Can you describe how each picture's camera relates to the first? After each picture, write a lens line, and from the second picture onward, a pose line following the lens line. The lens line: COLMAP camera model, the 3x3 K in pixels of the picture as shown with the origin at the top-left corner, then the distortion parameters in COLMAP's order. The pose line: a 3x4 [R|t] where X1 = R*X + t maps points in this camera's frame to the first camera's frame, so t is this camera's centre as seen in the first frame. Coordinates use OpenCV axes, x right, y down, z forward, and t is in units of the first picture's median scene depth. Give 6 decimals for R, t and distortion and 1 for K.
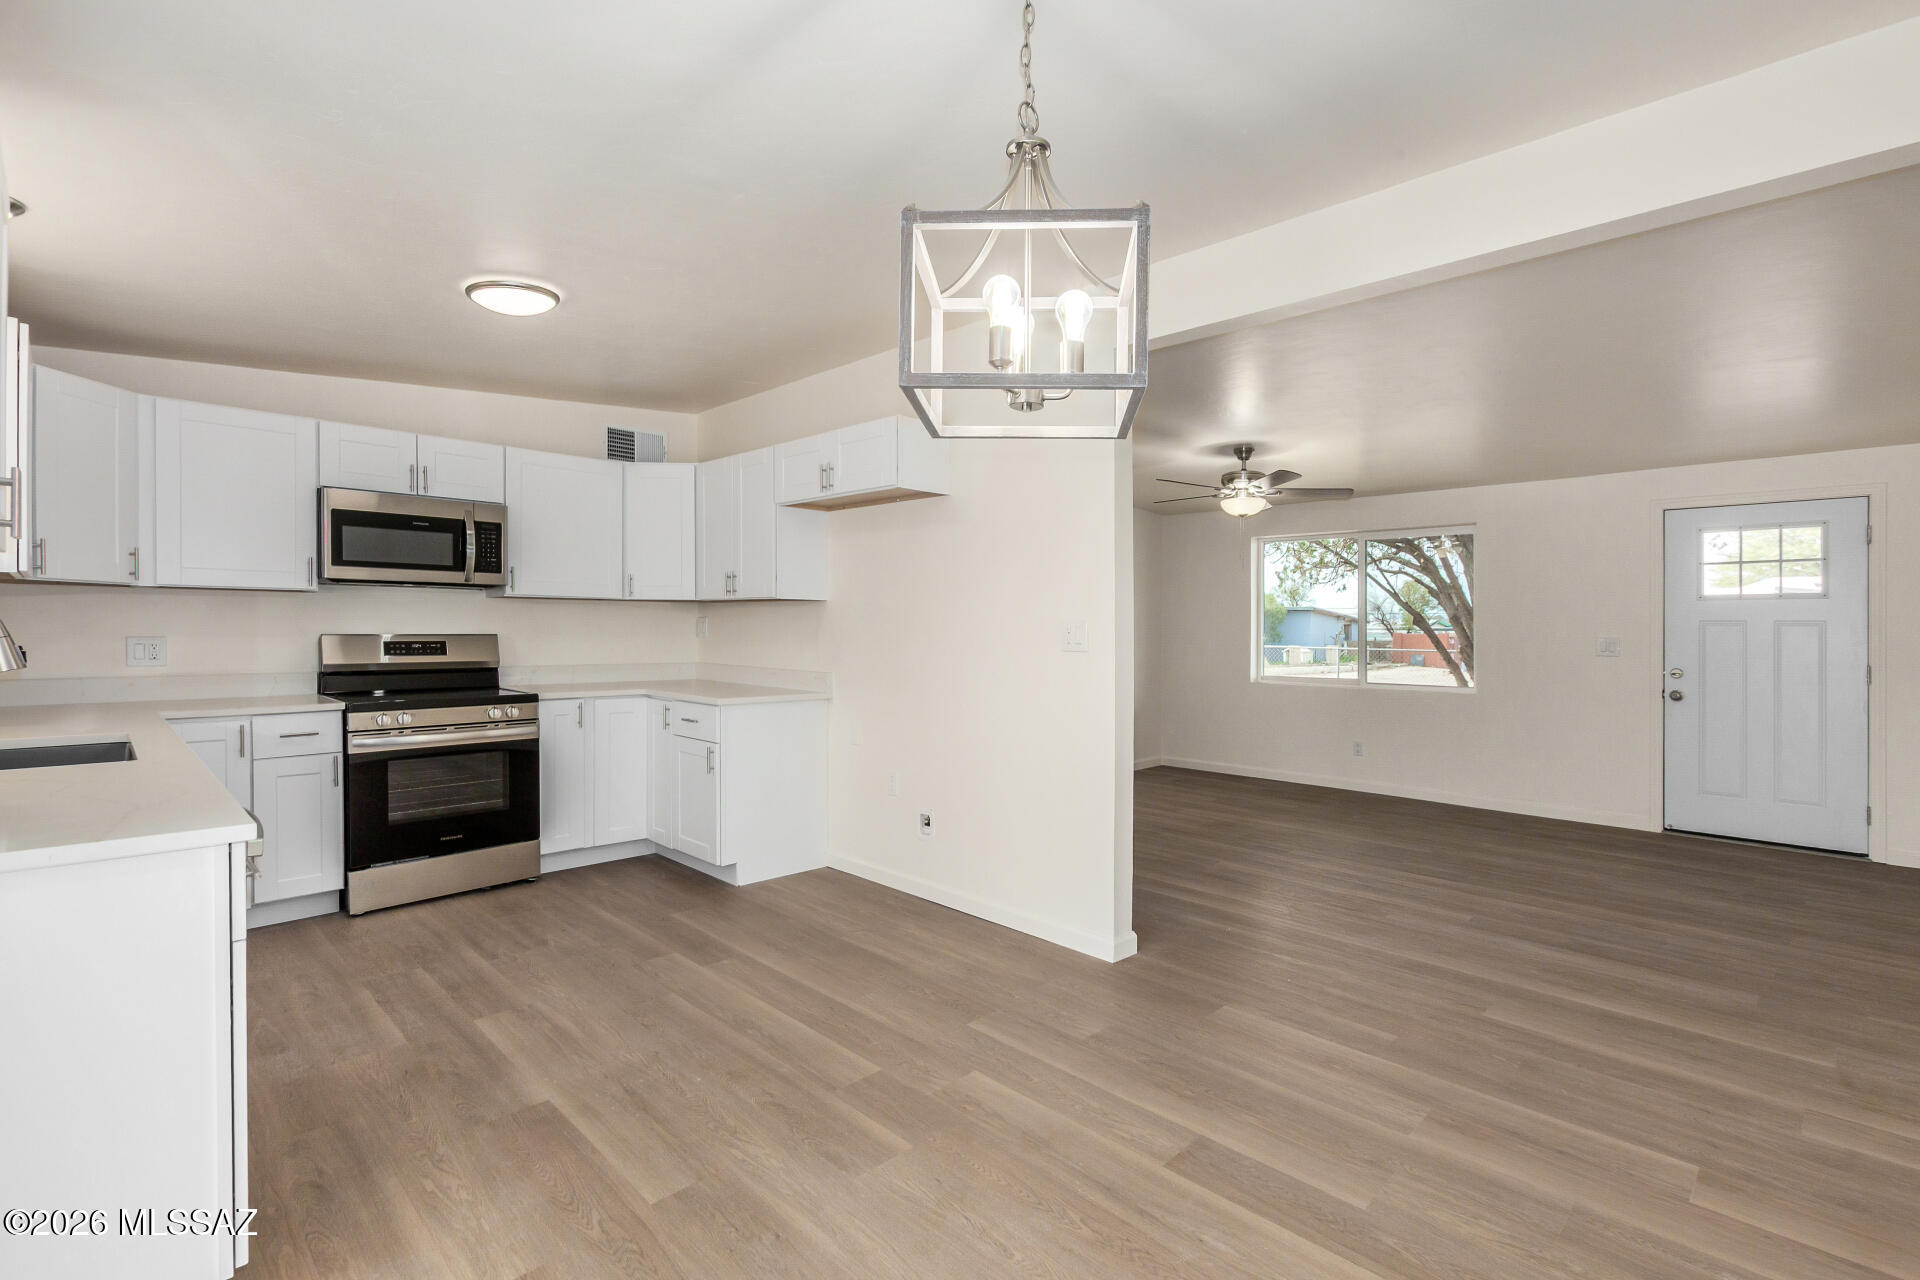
lens RADIAL K [[879.7, 0, 961.3], [0, 879.7, 642.5], [0, 0, 1]] dist [0.003516, -0.001743]
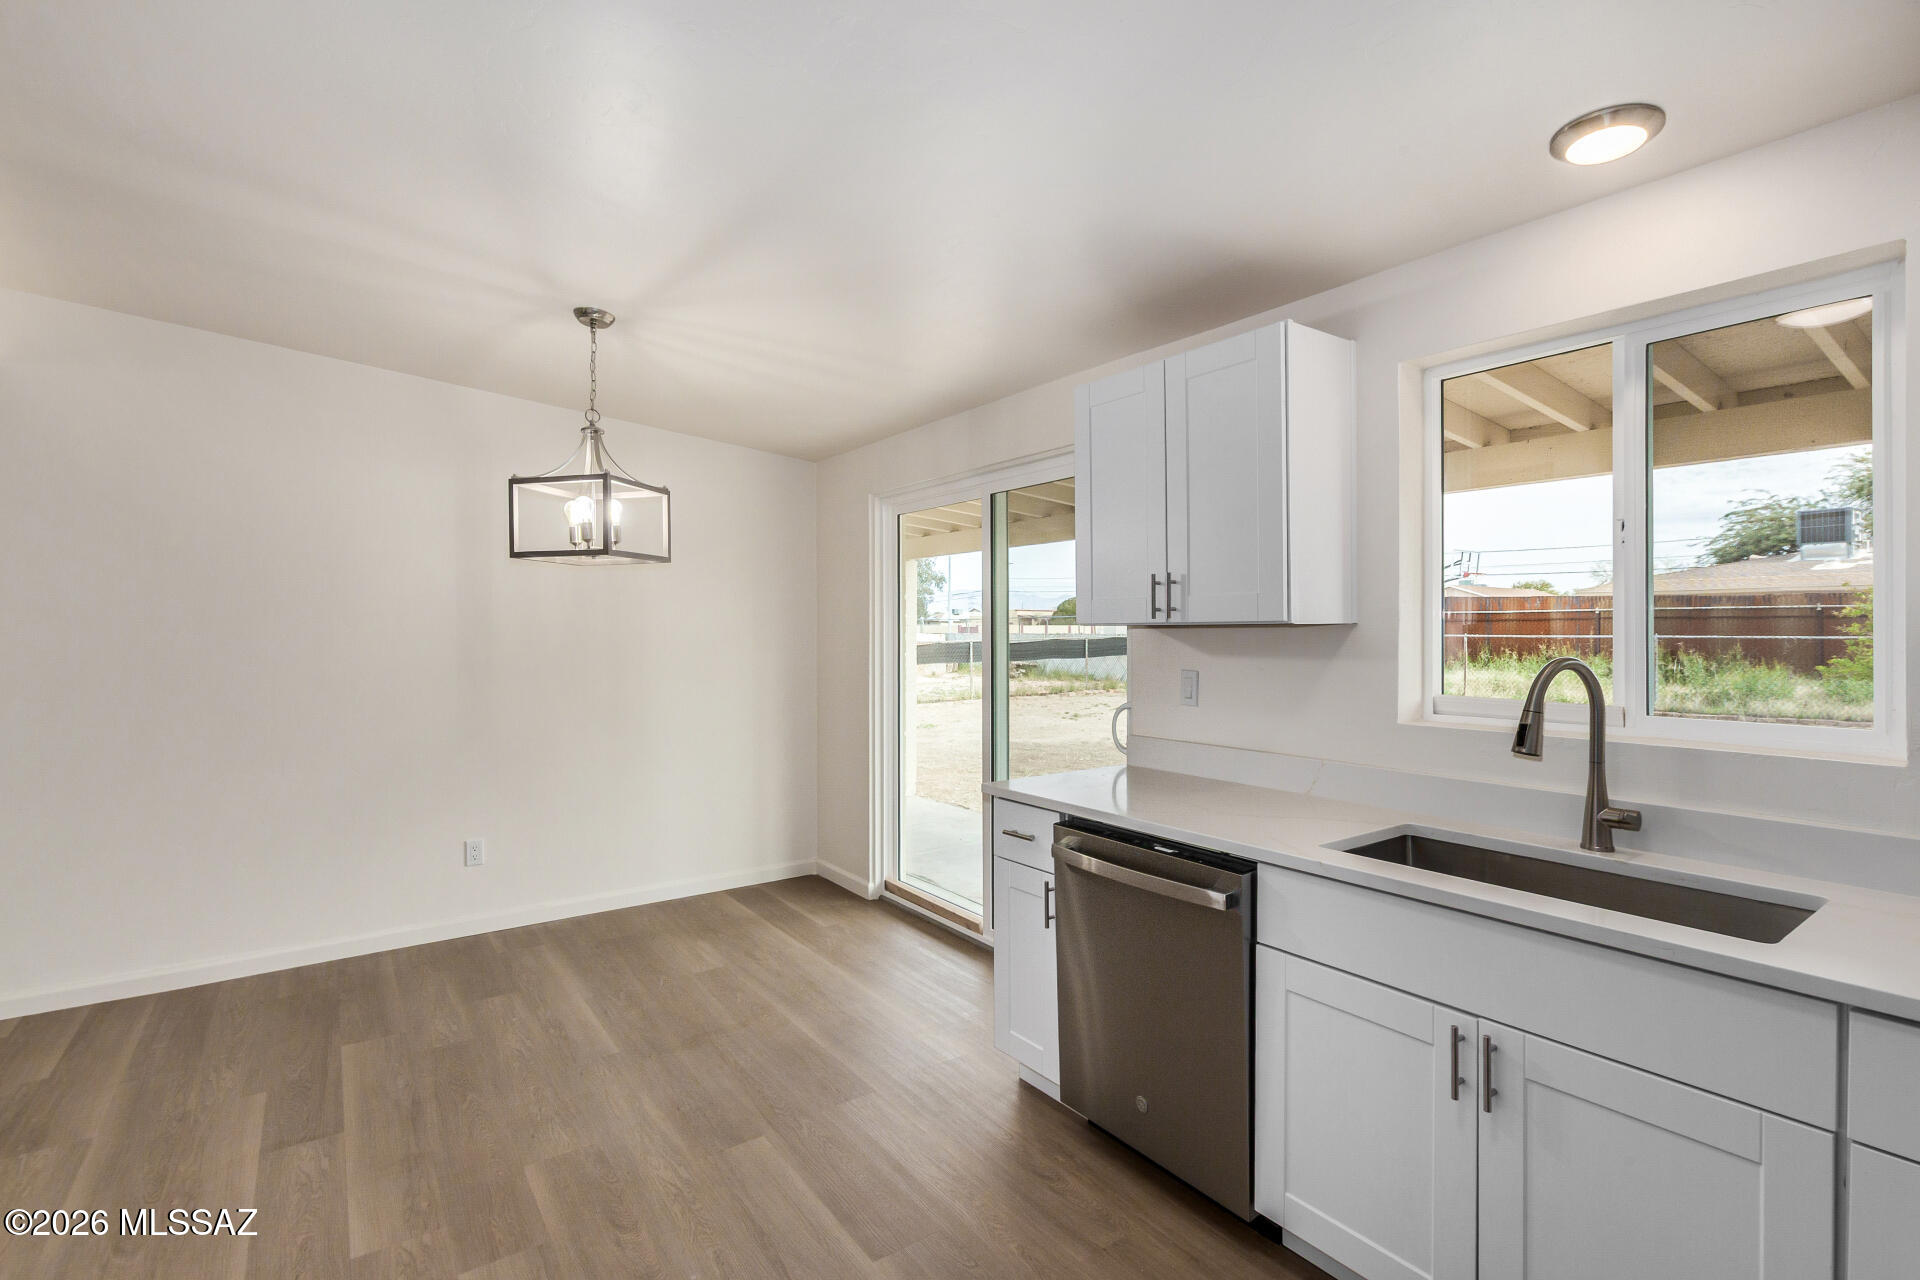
lens RADIAL K [[879.7, 0, 970.1], [0, 879.7, 630.3], [0, 0, 1]] dist [0.003516, -0.001743]
pose [[-0.988739, -0.009980, 0.149318, -0.386854], [-0.007506, 0.999825, 0.017124, -0.049586], [-0.149463, 0.015810, -0.988641, 1.027281]]
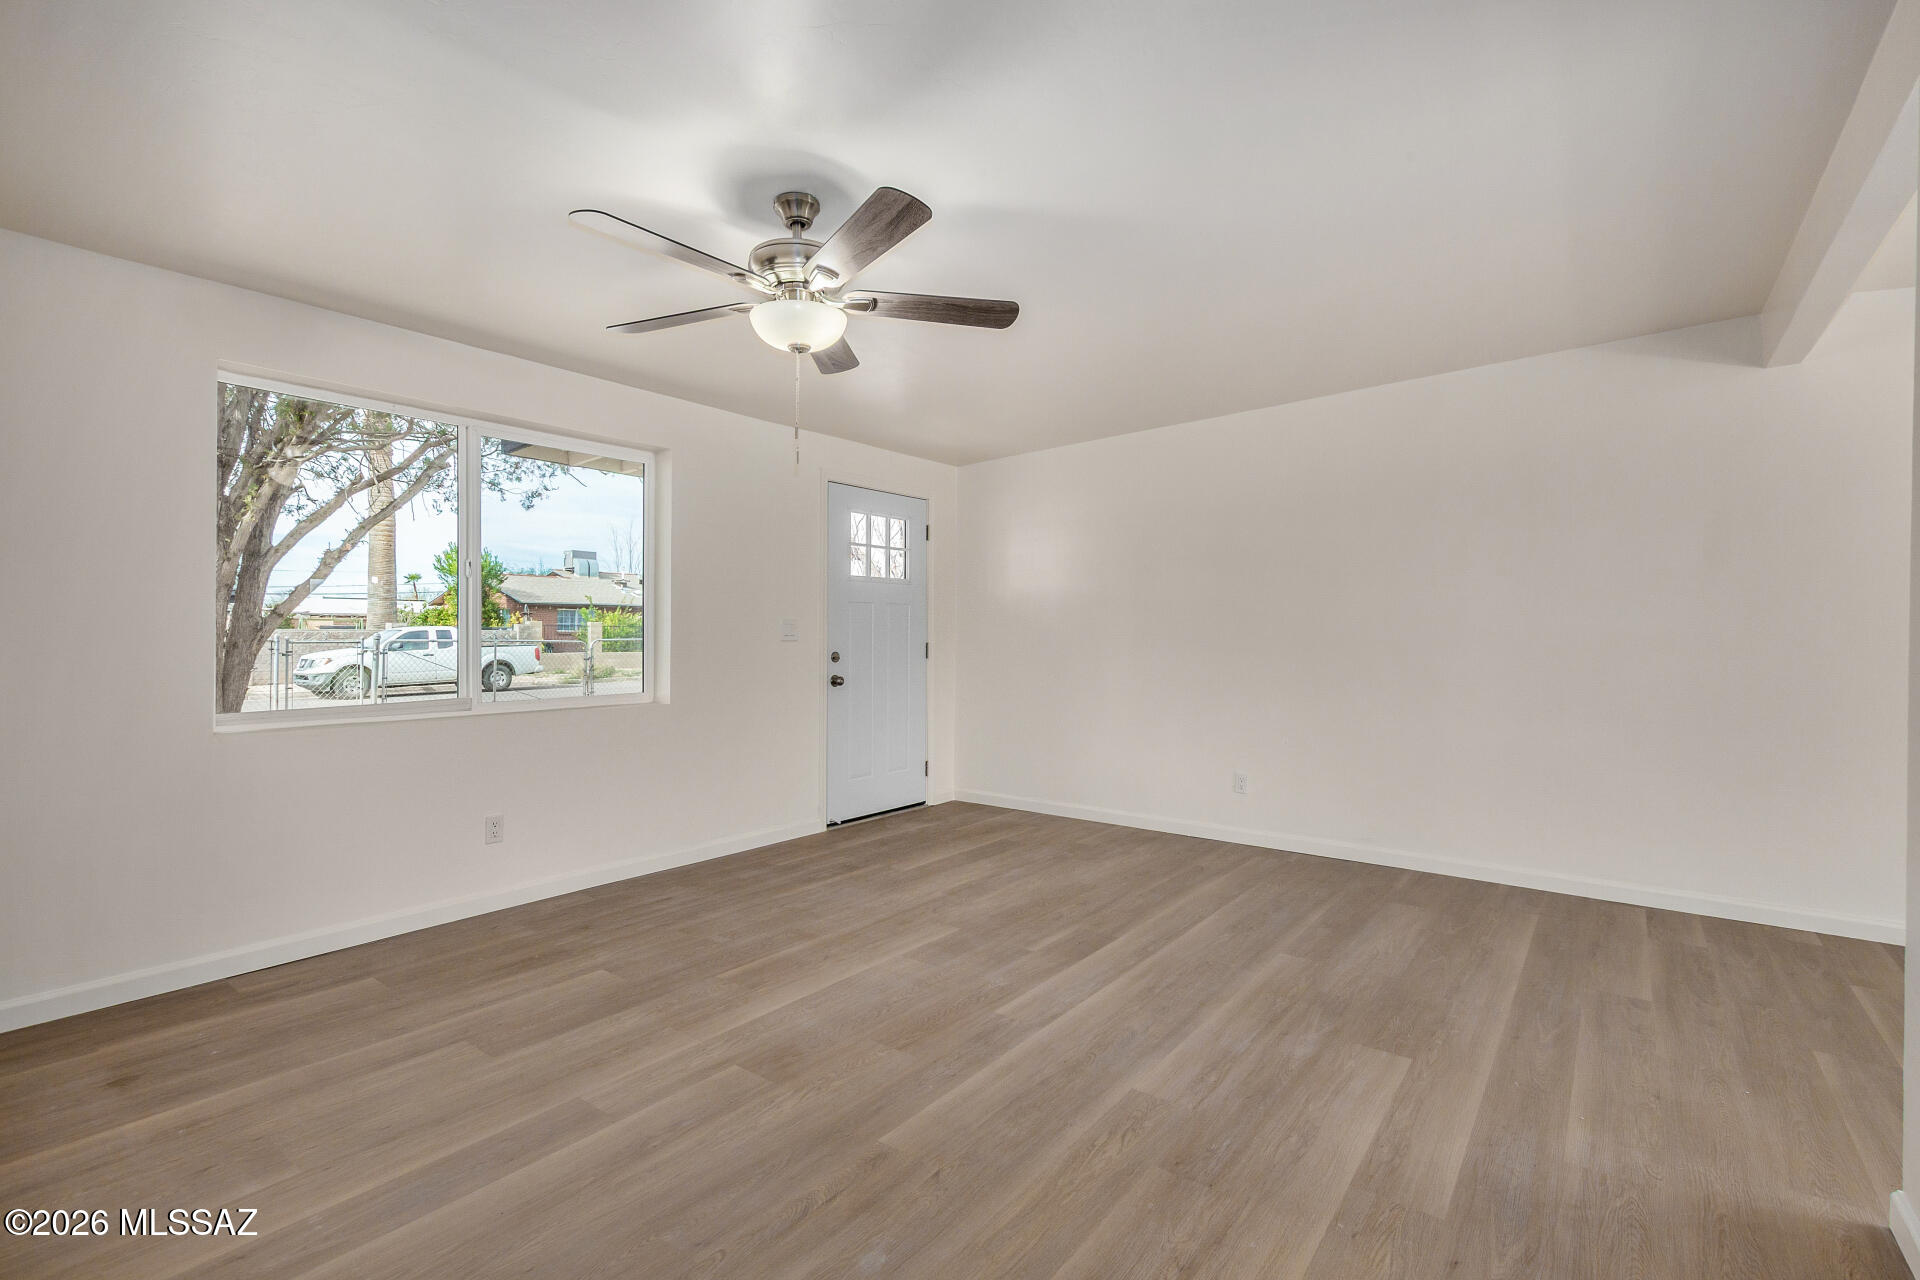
lens RADIAL K [[879.7, 0, 968.7], [0, 879.7, 633.7], [0, 0, 1]] dist [0.003516, -0.001743]
pose [[-0.143659, -0.015785, 0.989501, -0.192905], [0.004601, 0.999851, 0.016618, -0.006474], [-0.989616, 0.006940, -0.143565, 1.363696]]
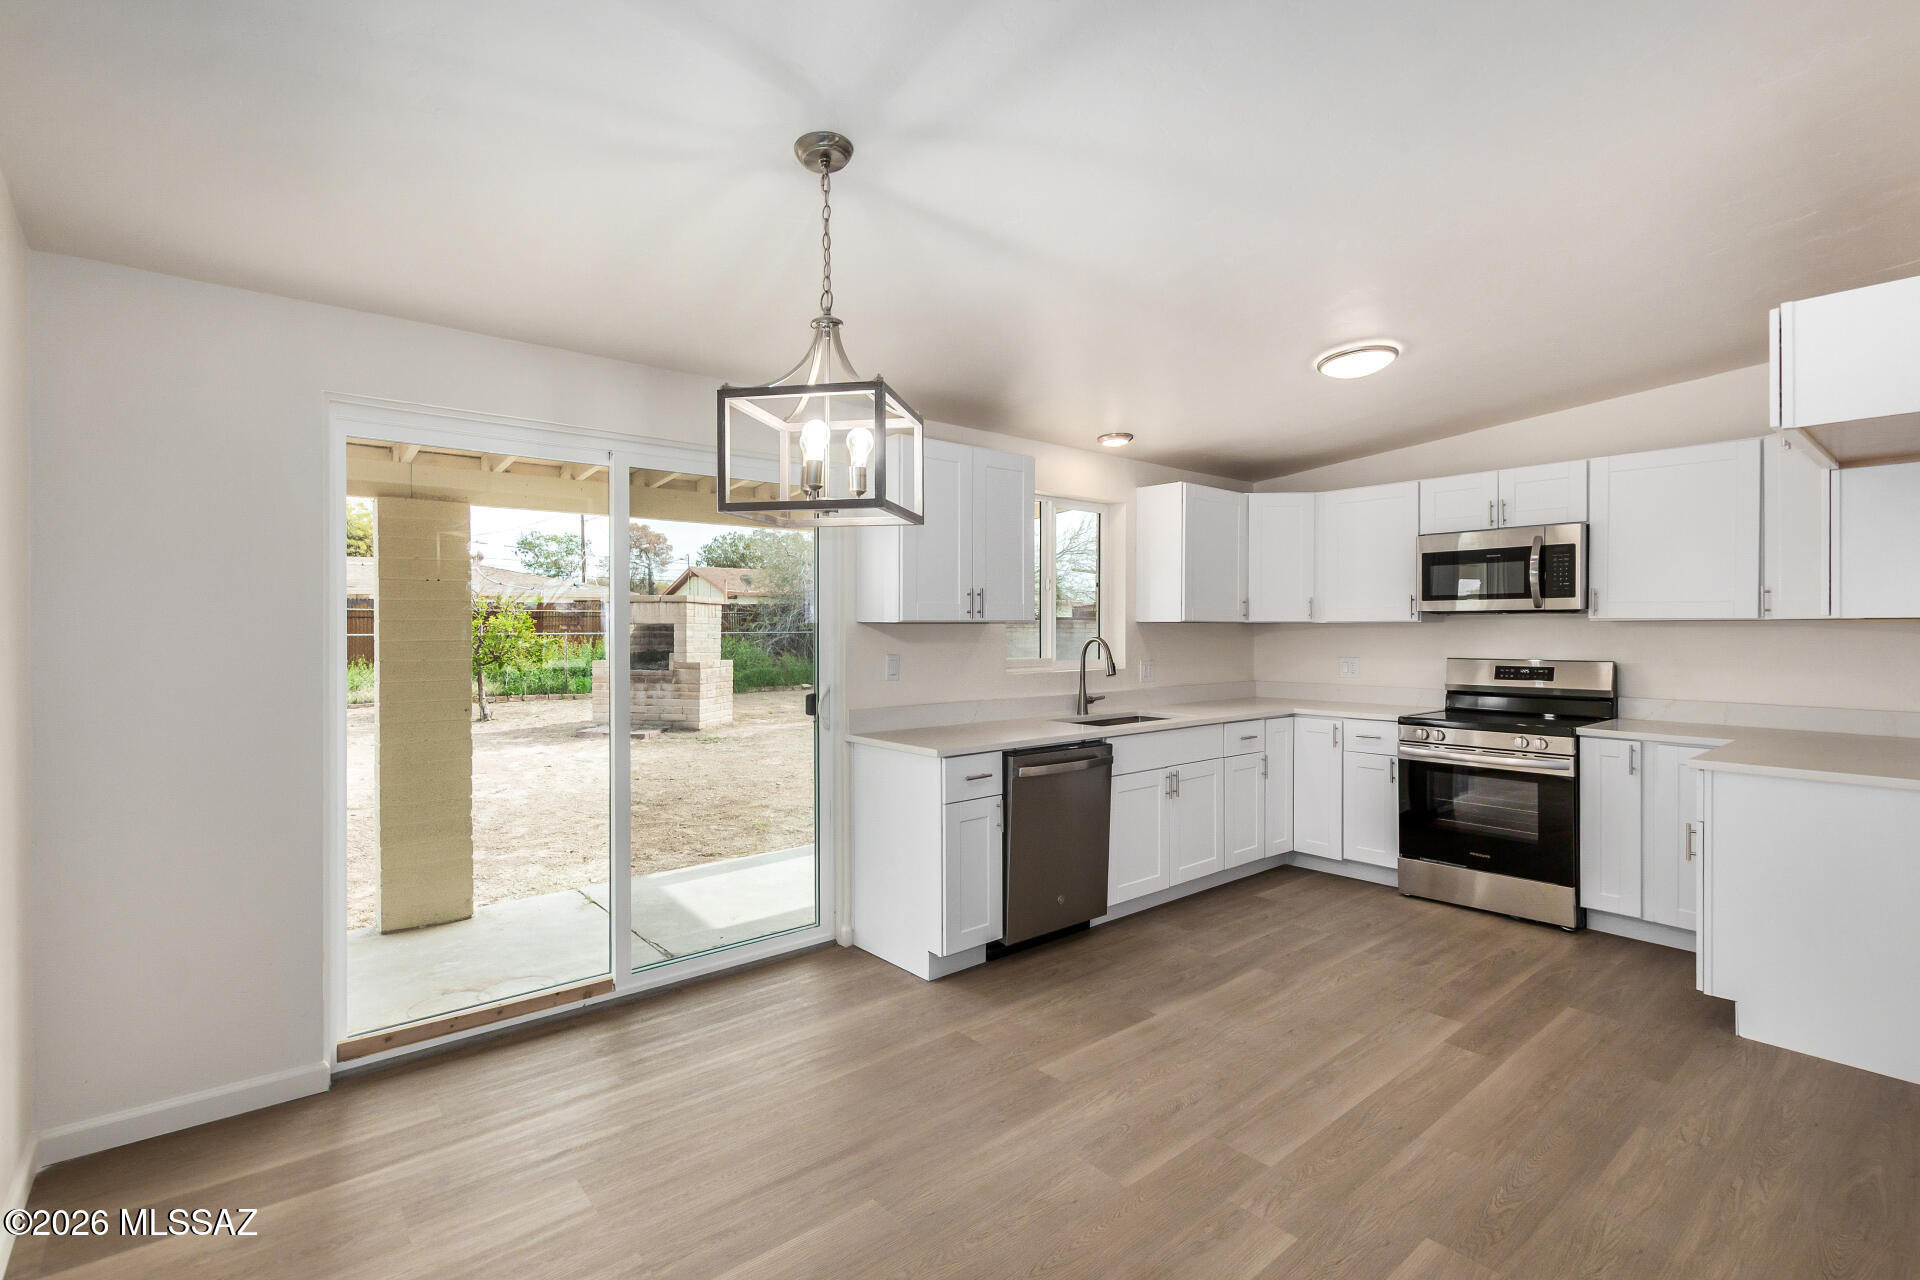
lens RADIAL K [[879.7, 0, 966.0], [0, 879.7, 632.2], [0, 0, 1]] dist [0.003516, -0.001743]
pose [[-0.086990, -0.003897, -0.996202, 0.510120], [-0.015453, 0.999877, -0.002562, -0.030662], [0.996089, 0.015171, -0.087039, 0.468942]]
